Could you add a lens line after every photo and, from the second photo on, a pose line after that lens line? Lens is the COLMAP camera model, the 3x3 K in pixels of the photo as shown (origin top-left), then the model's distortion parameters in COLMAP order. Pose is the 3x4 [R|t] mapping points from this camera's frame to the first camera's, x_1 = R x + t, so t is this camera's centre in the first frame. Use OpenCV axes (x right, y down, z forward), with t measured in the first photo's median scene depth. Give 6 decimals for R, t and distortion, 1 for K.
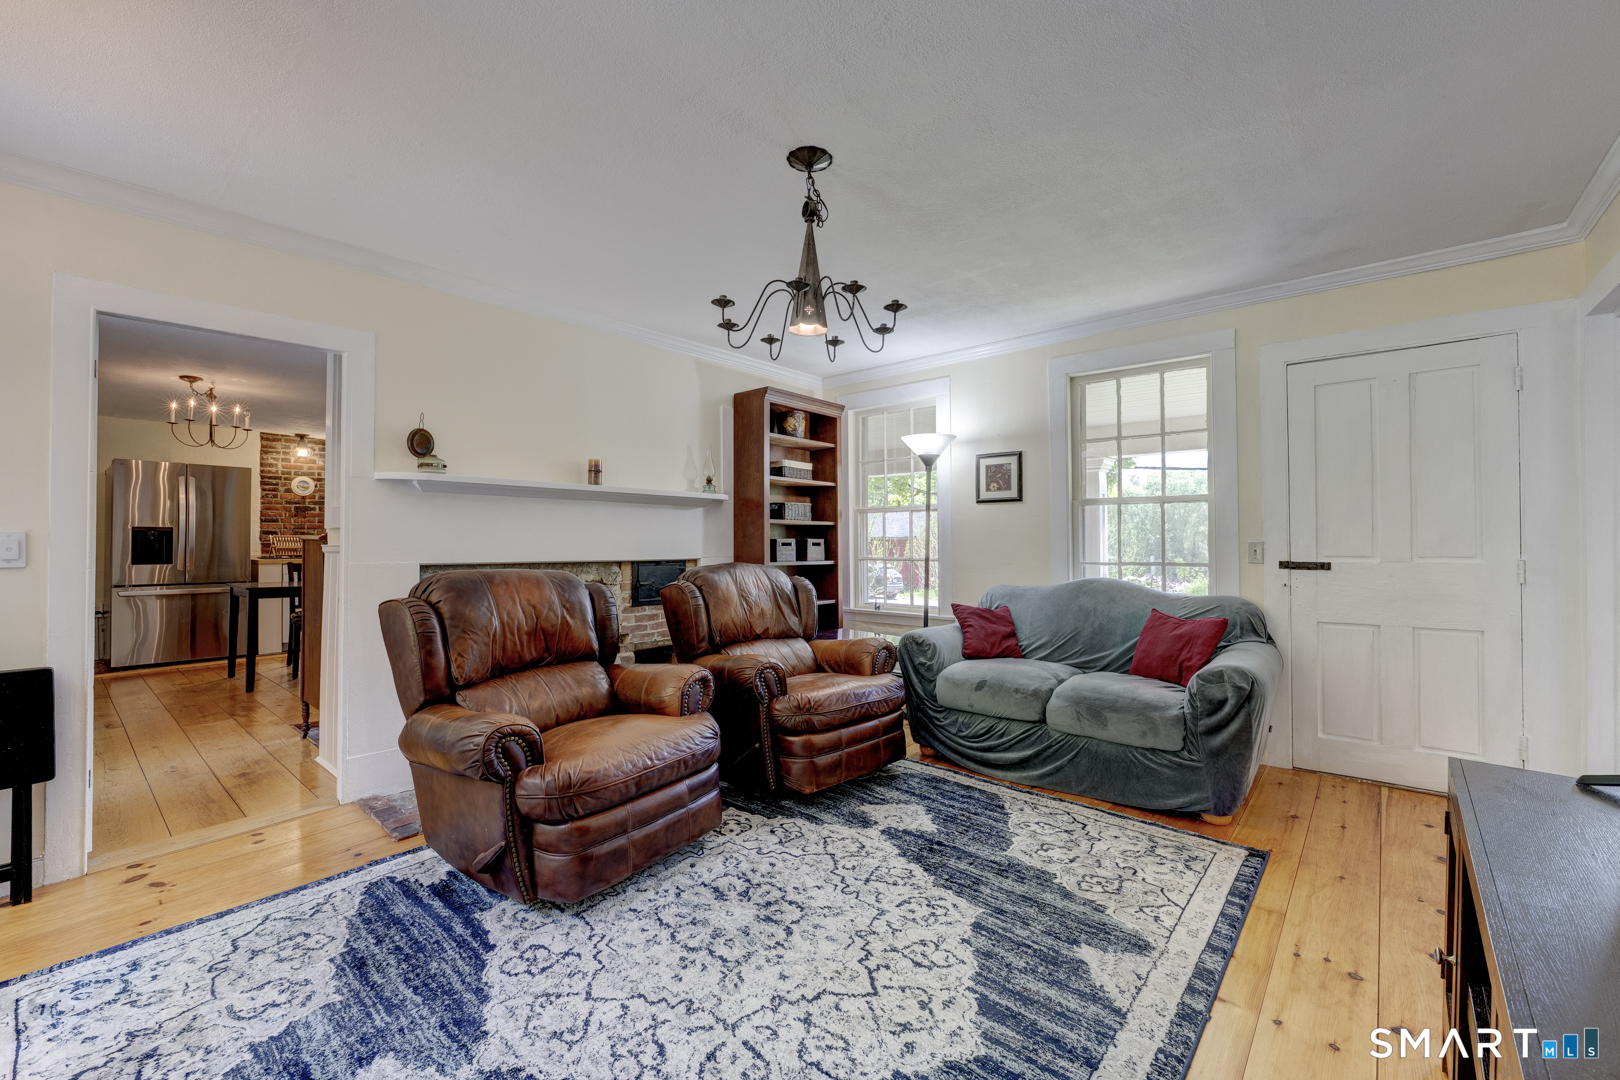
lens RADIAL K [[681.3, 0, 822.9], [0, 681.3, 536.6], [0, 0, 1]] dist [-0.004425, -0.001450]
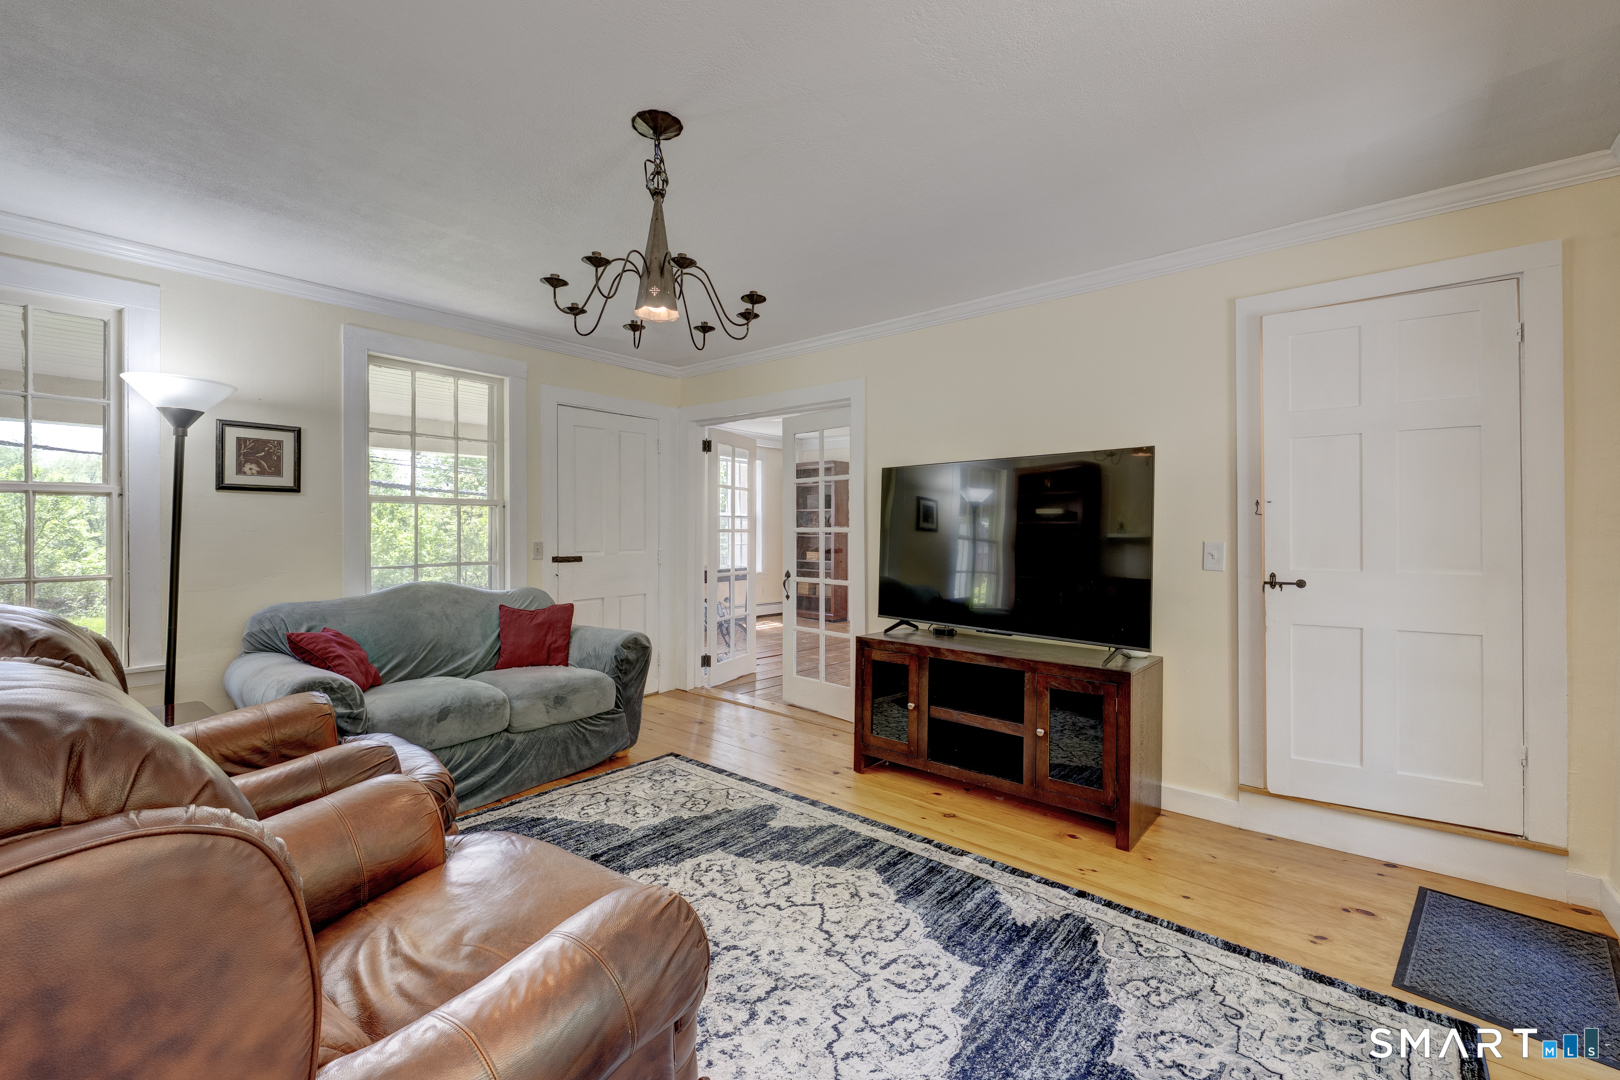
lens RADIAL K [[681.3, 0, 812.8], [0, 681.3, 534.8], [0, 0, 1]] dist [-0.004425, -0.001450]
pose [[-0.026881, -0.002359, 0.999636, -0.887926], [-0.004841, 0.999986, 0.002230, -0.014735], [-0.999627, -0.004779, -0.026892, 0.786269]]
